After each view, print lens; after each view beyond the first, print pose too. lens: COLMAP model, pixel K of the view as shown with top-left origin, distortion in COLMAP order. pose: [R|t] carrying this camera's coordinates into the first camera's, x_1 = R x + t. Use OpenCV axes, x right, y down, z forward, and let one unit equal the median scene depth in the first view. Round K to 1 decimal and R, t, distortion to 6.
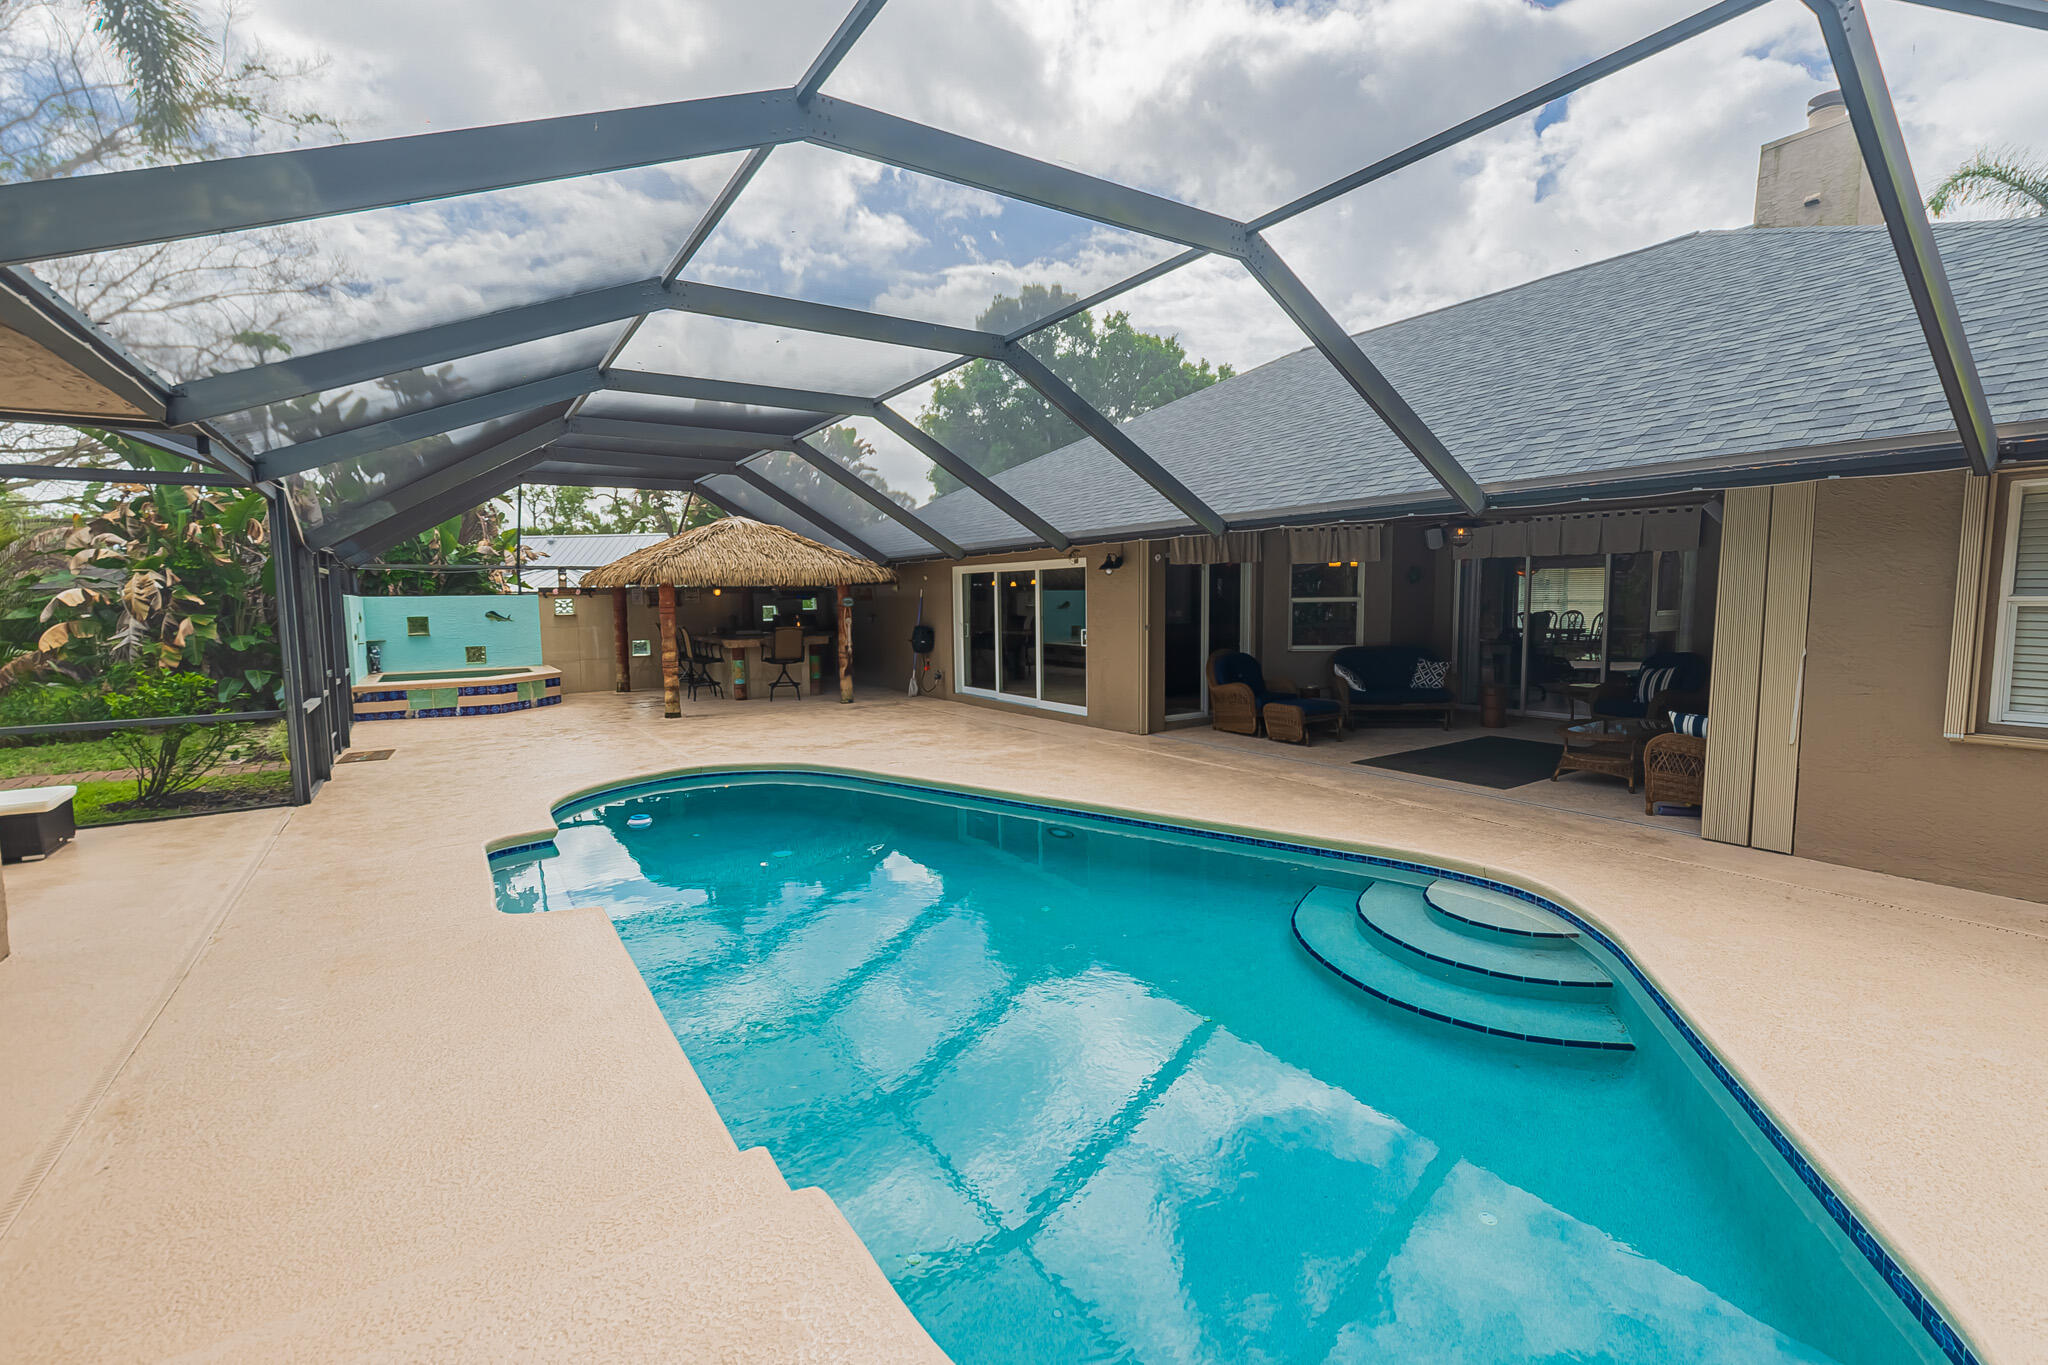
lens RADIAL K [[899.5, 0, 1041.3], [0, 899.5, 681.6], [0, 0, 1]] dist [0.010499, -0.011954]
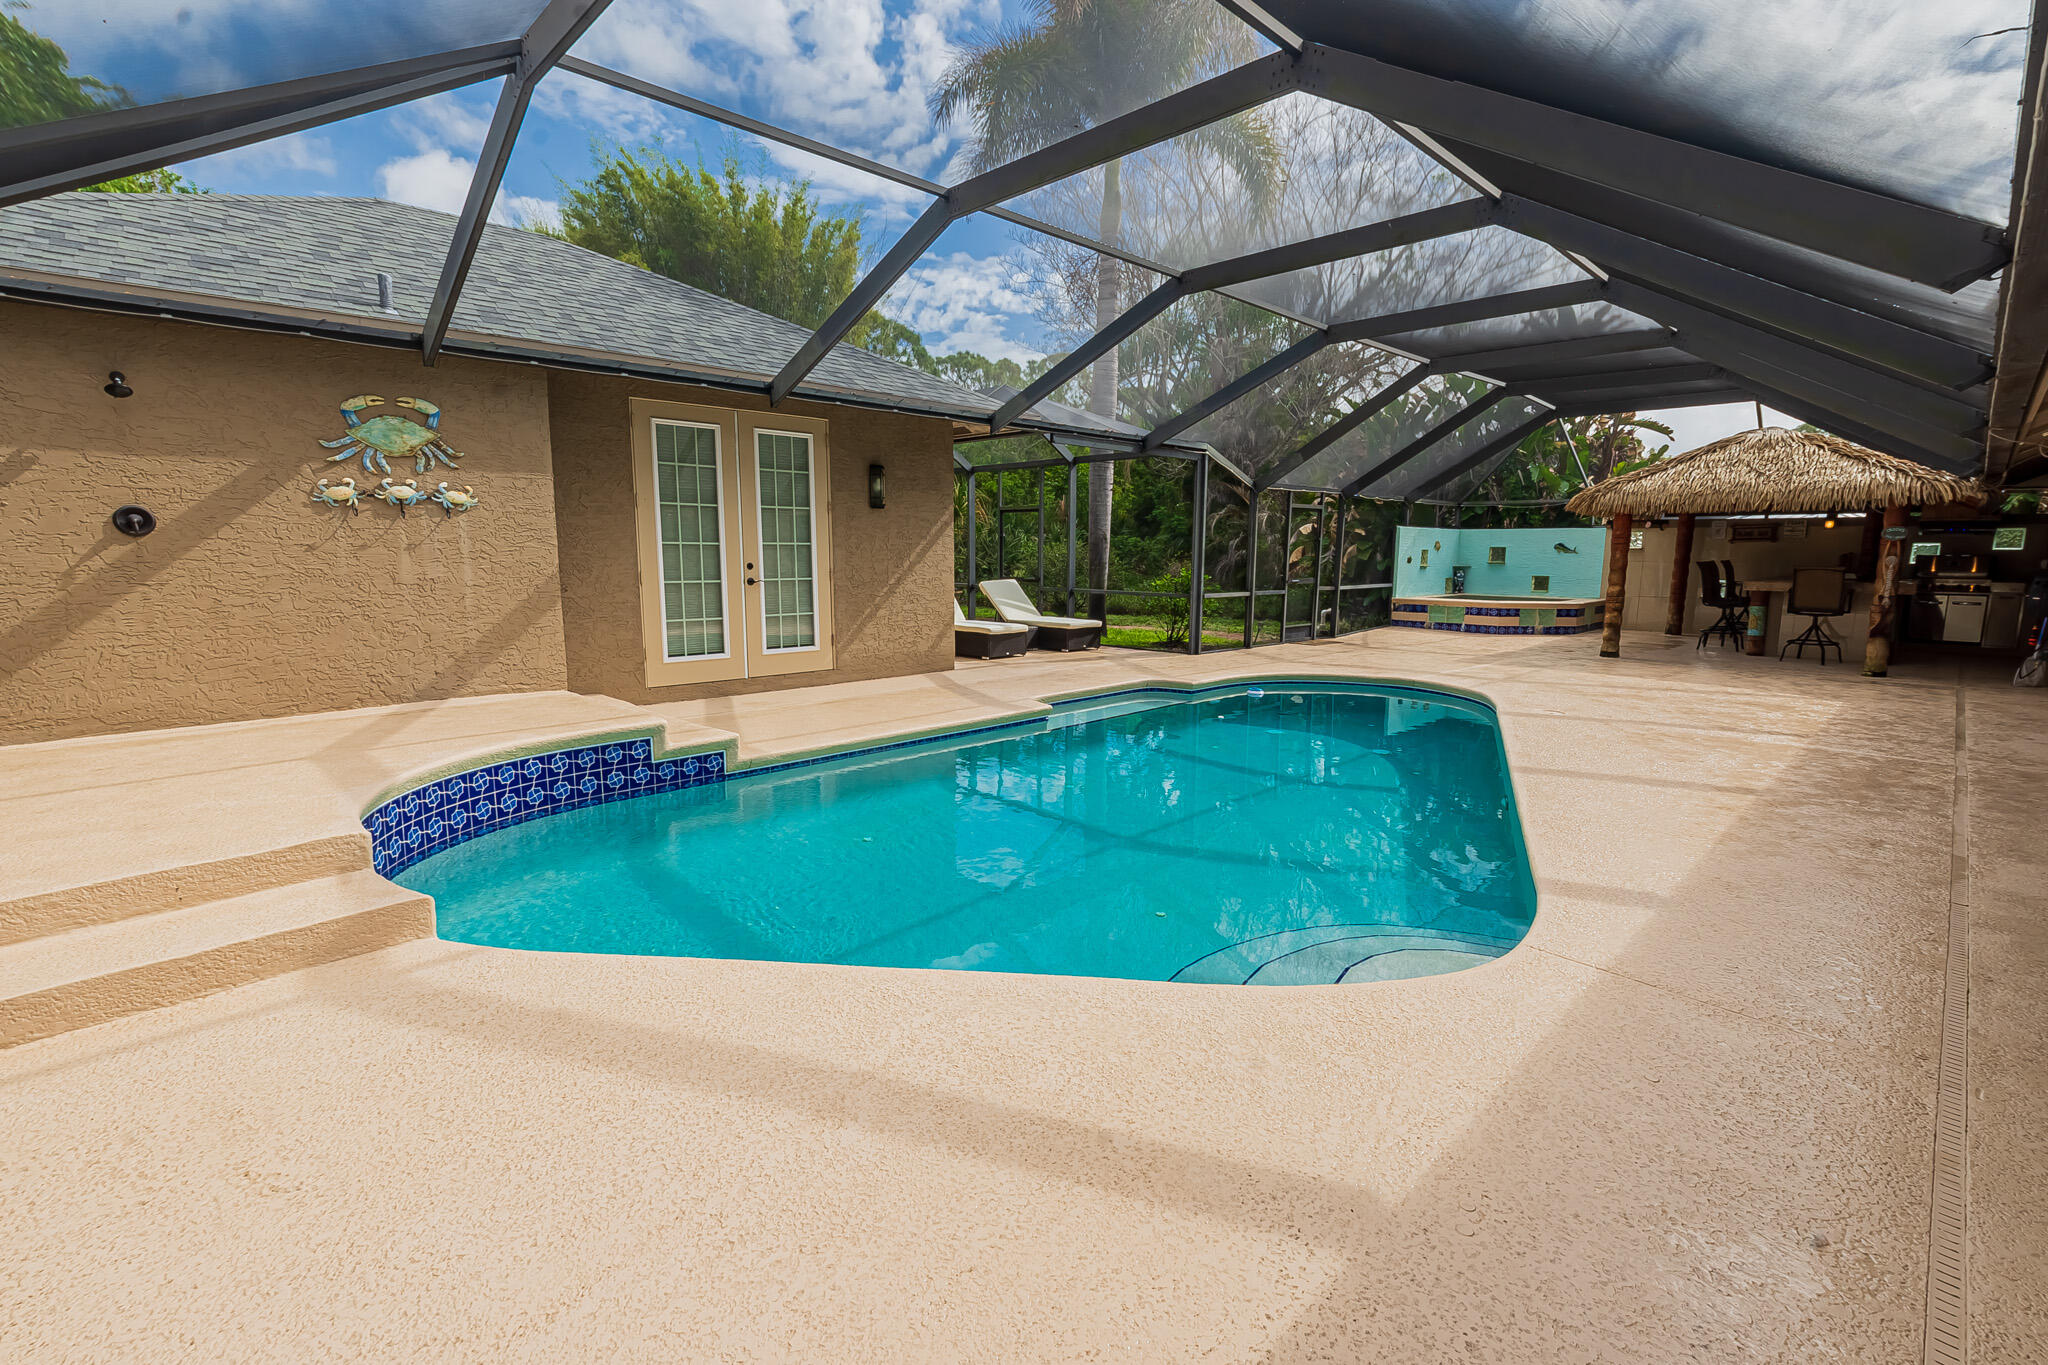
lens RADIAL K [[899.5, 0, 1041.3], [0, 899.5, 681.6], [0, 0, 1]] dist [0.010499, -0.011954]
pose [[0.203571, 0.157674, -0.966280, 0.328023], [-0.100813, 0.985077, 0.139503, -0.004941], [0.973856, 0.069015, 0.216429, 0.202101]]
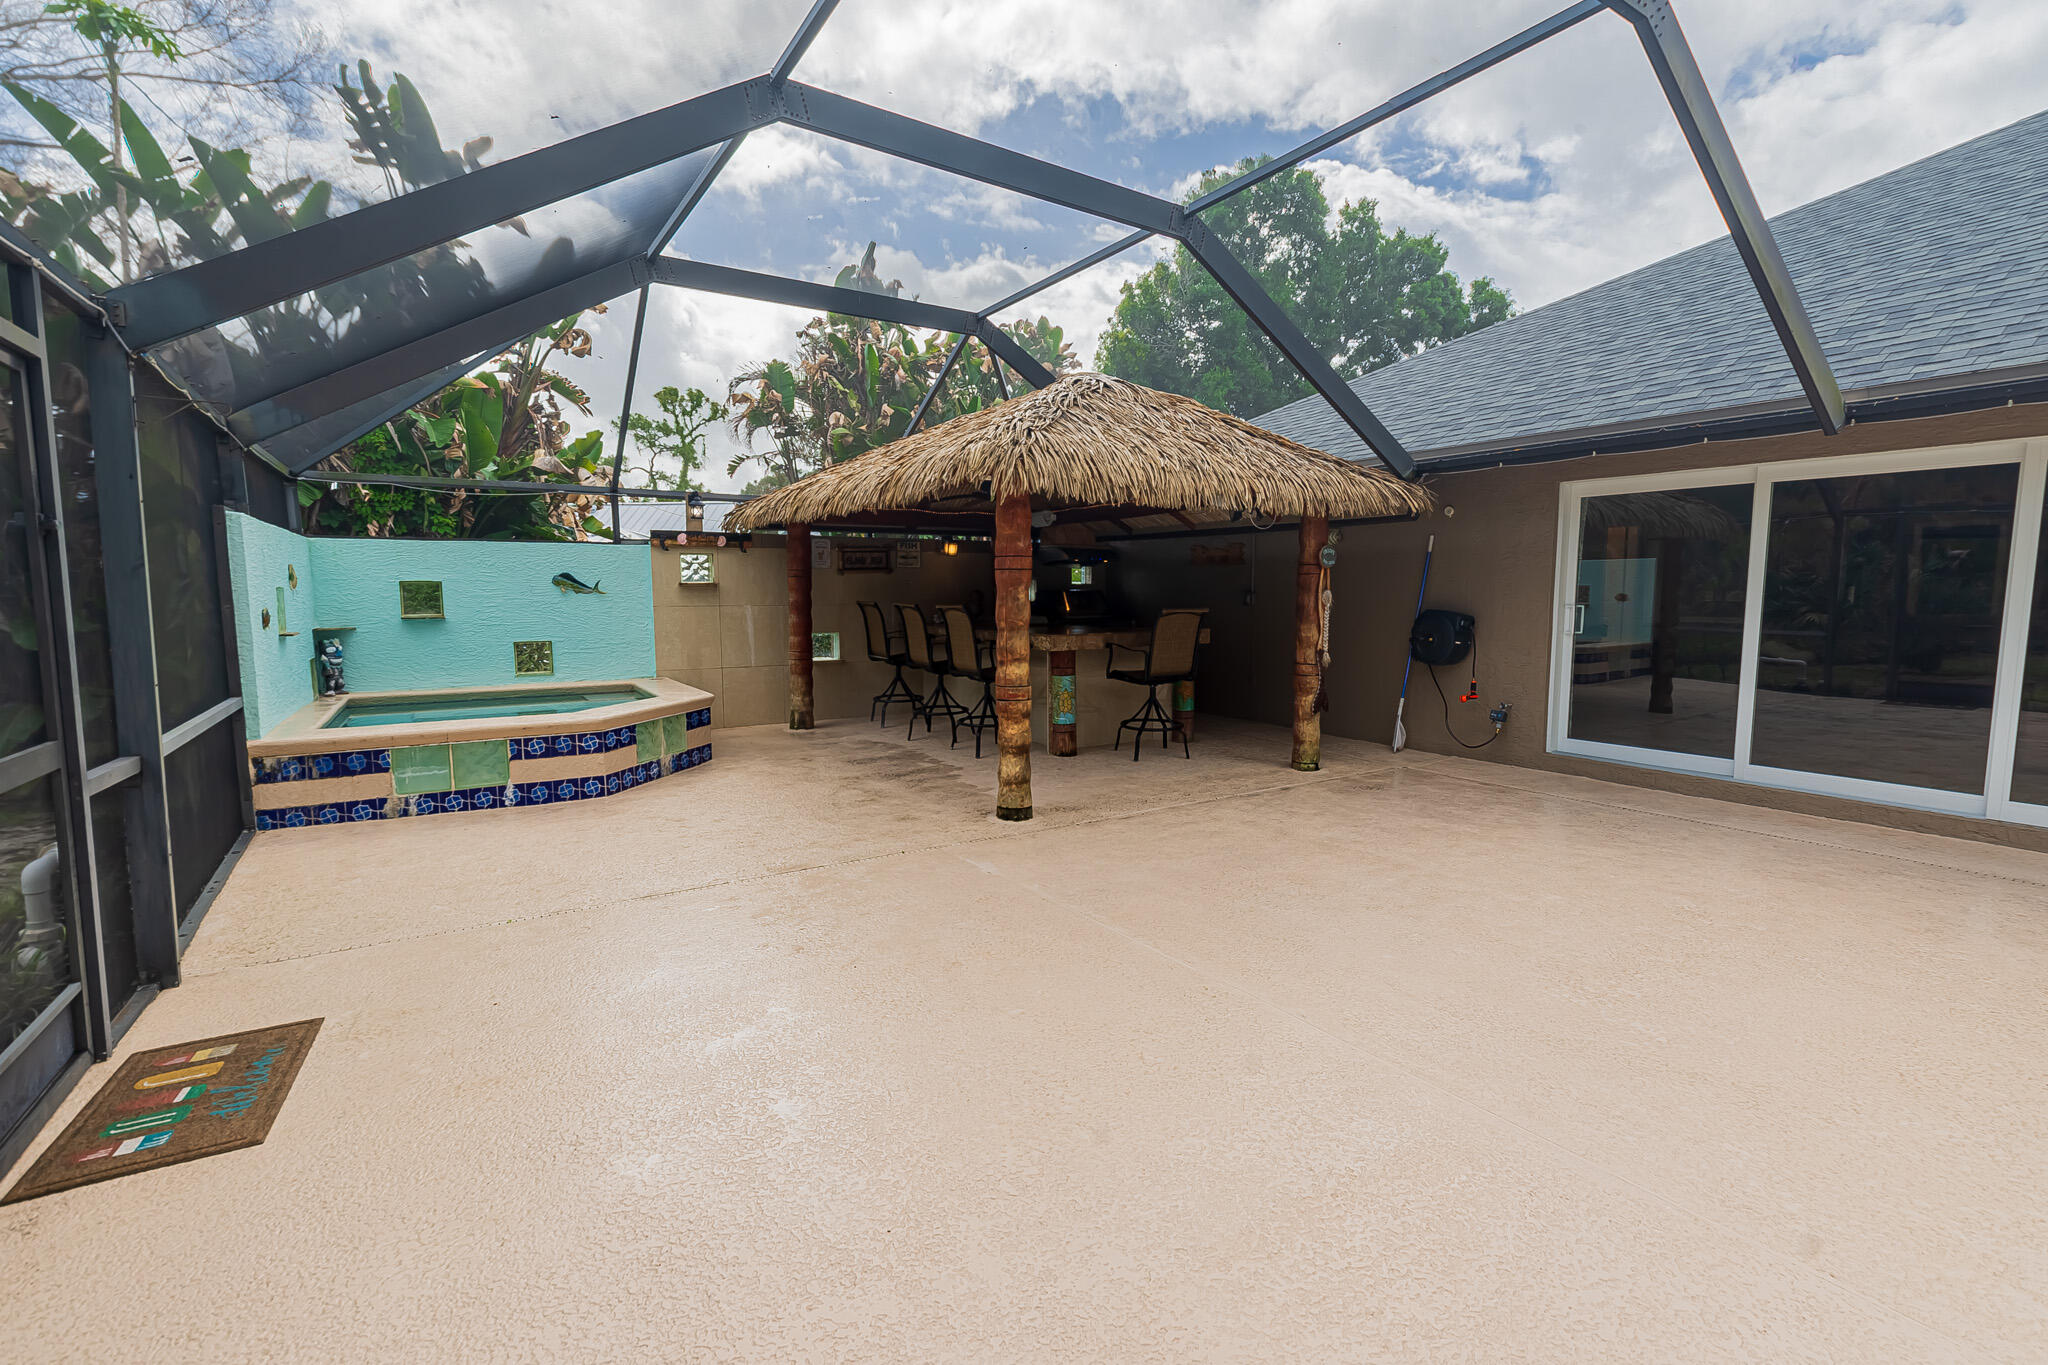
lens RADIAL K [[933.5, 0, 1067.4], [0, 933.5, 681.4], [0, 0, 1]] dist [-0.000884, 0.000177]
pose [[0.999924, 0.011135, -0.005330, -0.336496], [-0.011120, 0.999934, 0.002882, -0.022390], [0.005362, -0.002823, 0.999982, 0.494087]]
